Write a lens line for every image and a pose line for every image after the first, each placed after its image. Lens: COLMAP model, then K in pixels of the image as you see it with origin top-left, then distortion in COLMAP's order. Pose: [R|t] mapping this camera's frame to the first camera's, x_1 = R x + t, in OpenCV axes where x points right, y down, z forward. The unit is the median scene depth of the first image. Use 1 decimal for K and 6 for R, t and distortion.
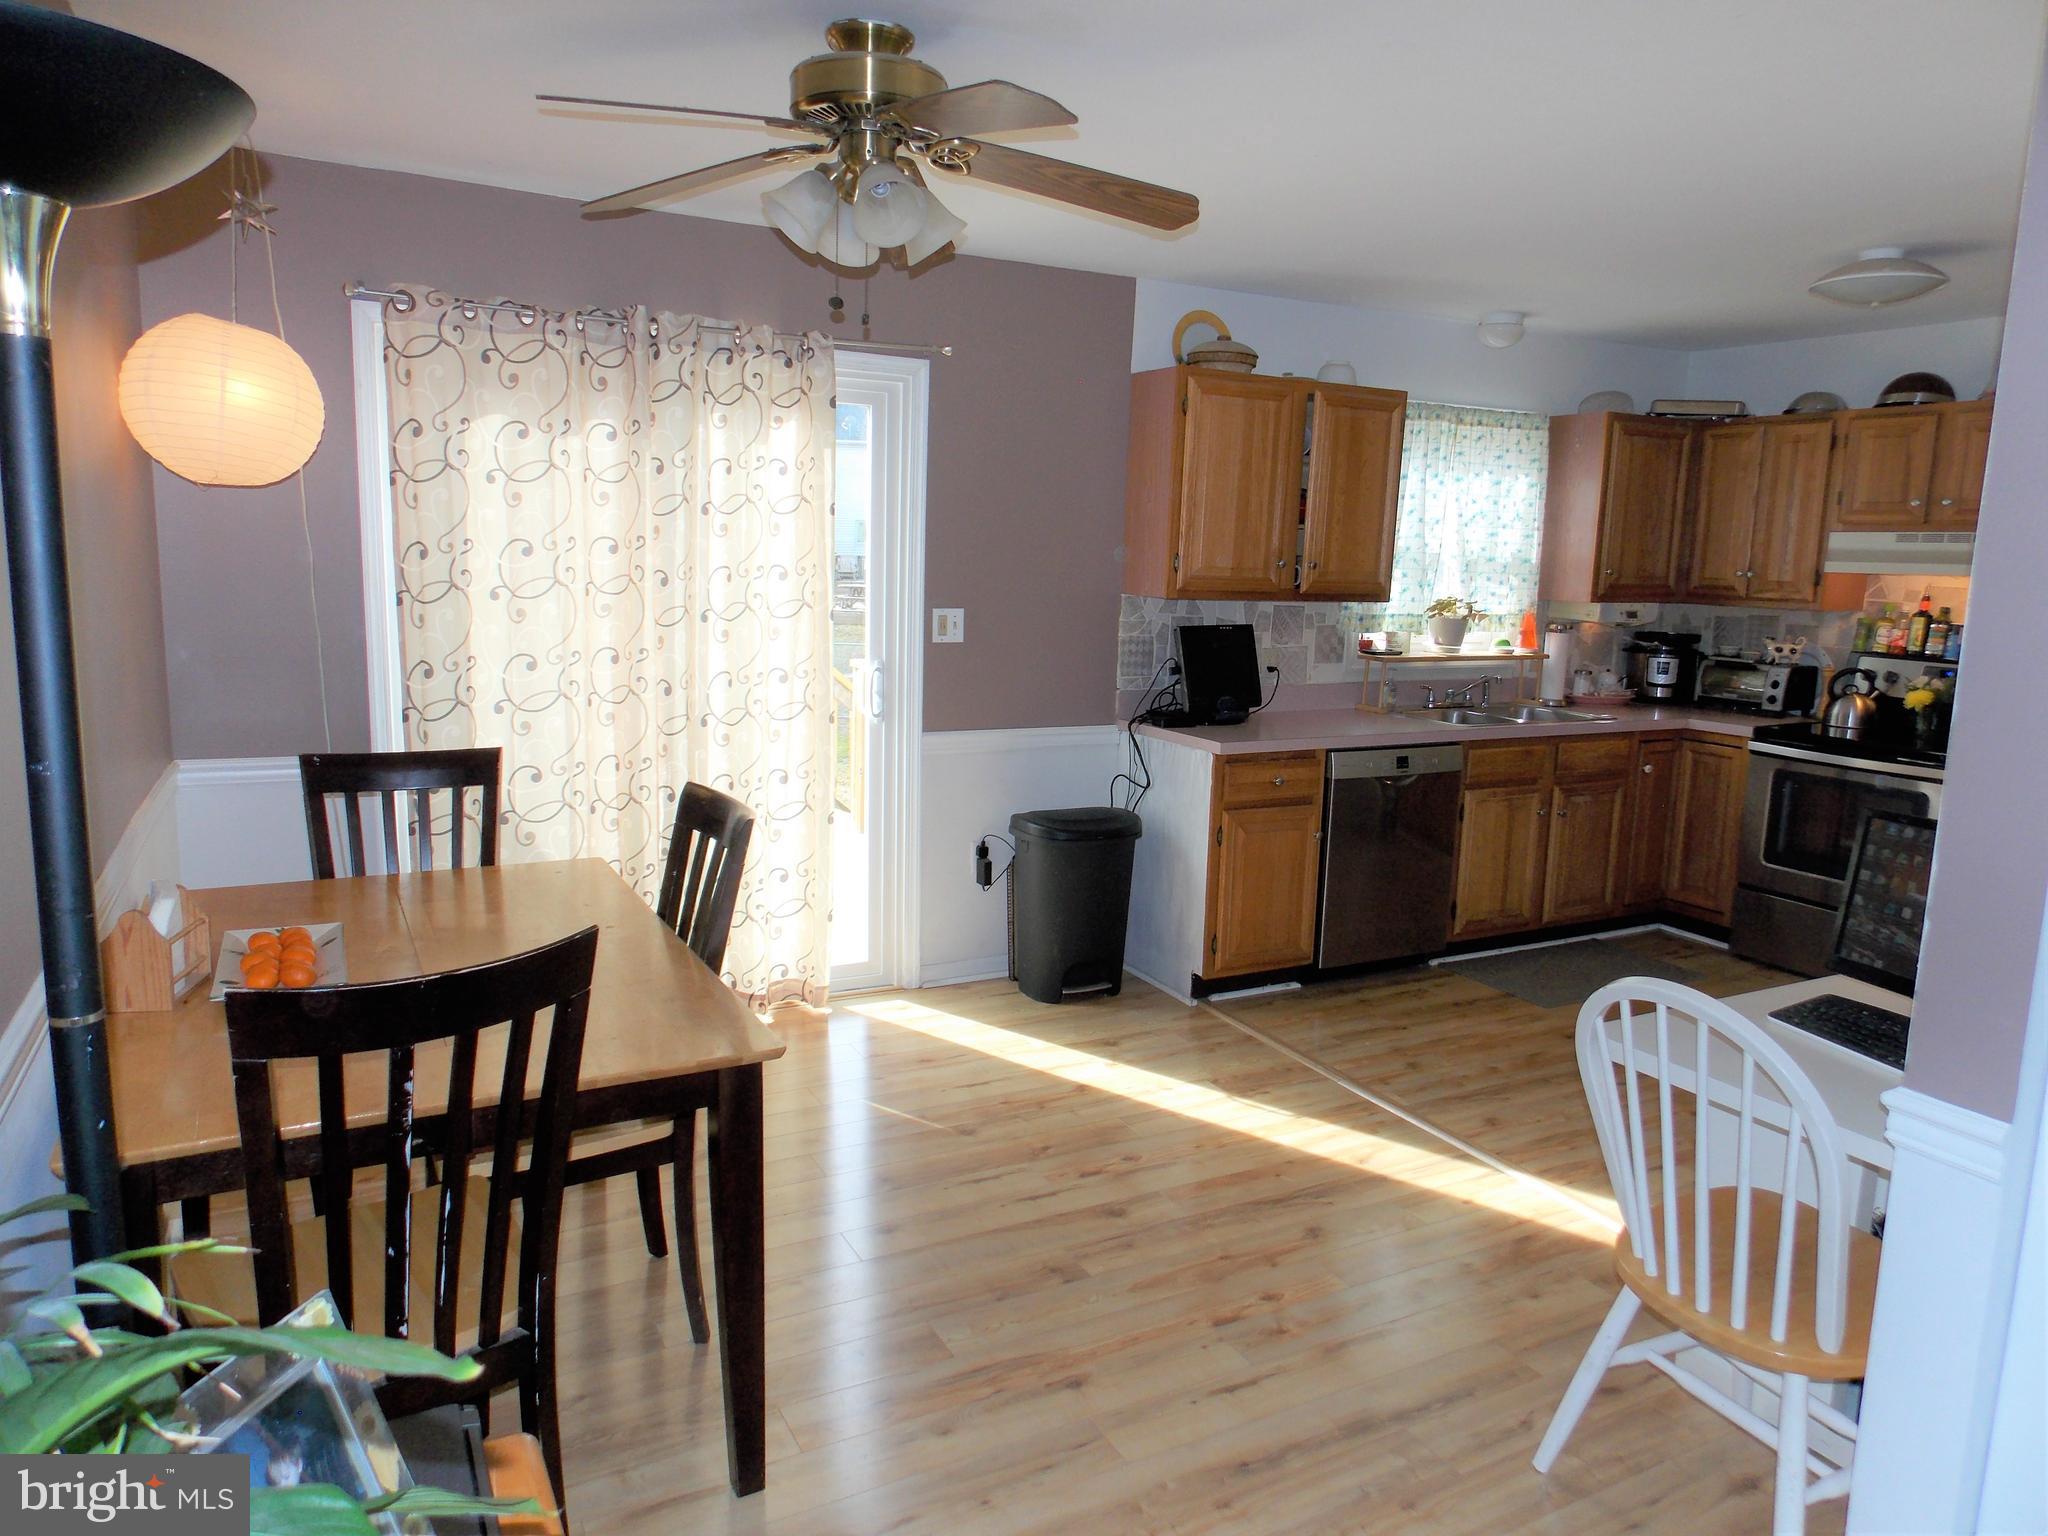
lens RADIAL K [[1369.0, 0, 1027.6], [0, 1369.0, 766.2], [0, 0, 1]] dist [0.013706, -0.002502]
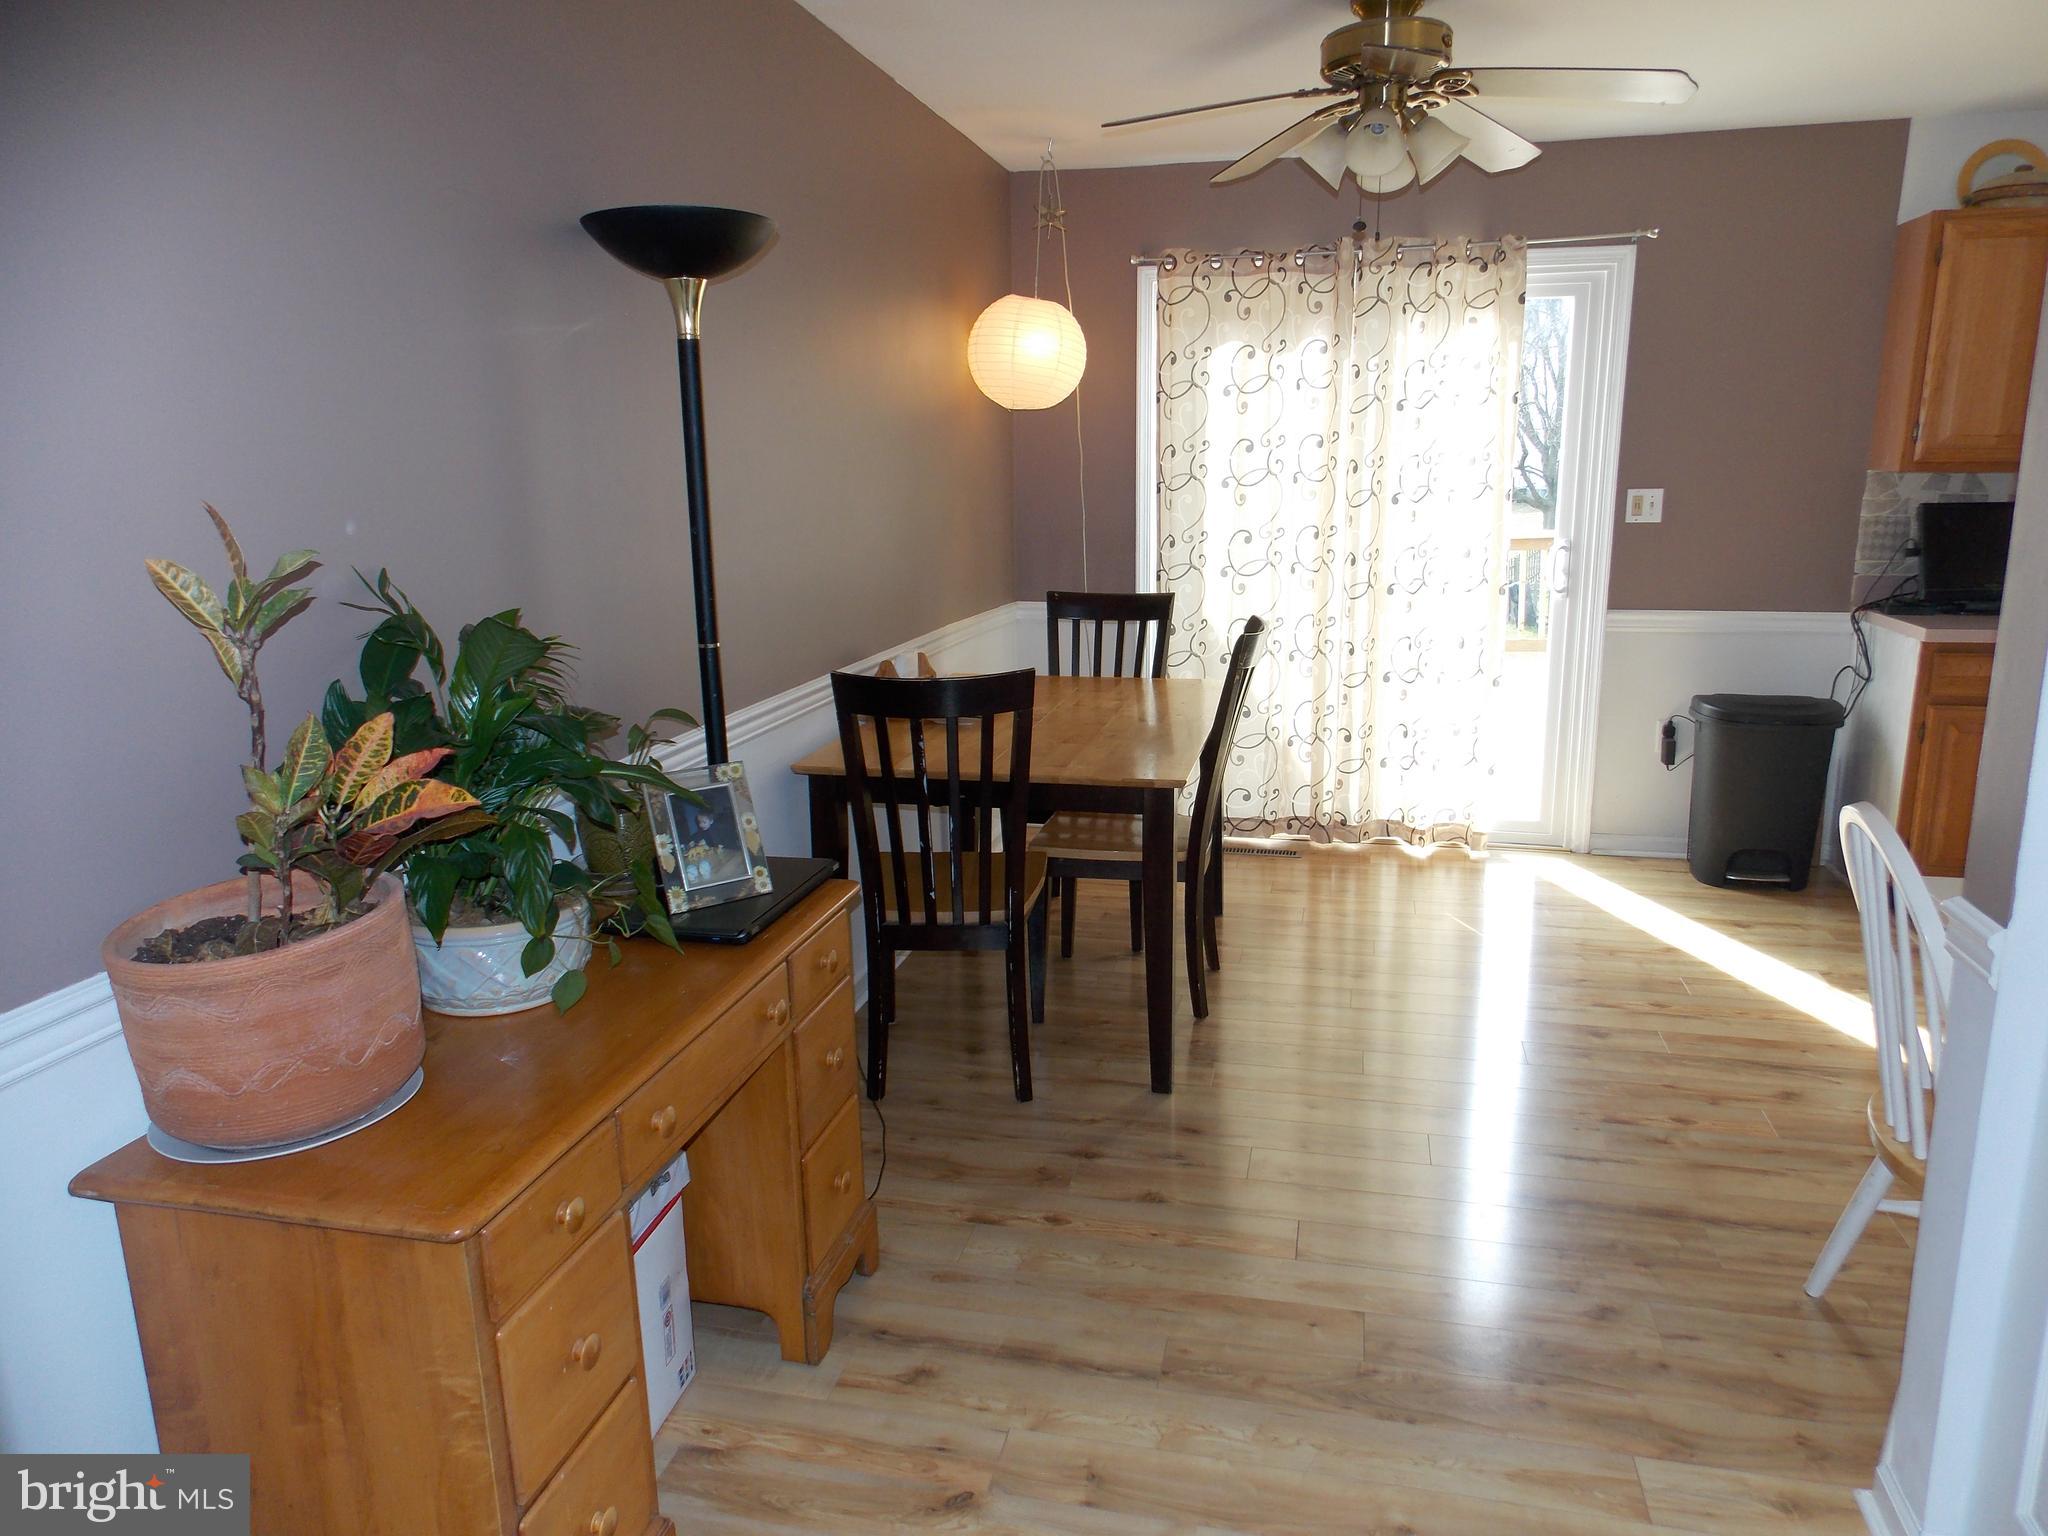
lens RADIAL K [[1369.0, 0, 1020.8], [0, 1369.0, 769.9], [0, 0, 1]] dist [0.013706, -0.002502]
pose [[0.747219, 0.111509, -0.655156, 0.327007], [-0.069783, 0.993538, 0.089513, 0.039041], [0.660904, -0.021167, 0.750172, -0.098280]]
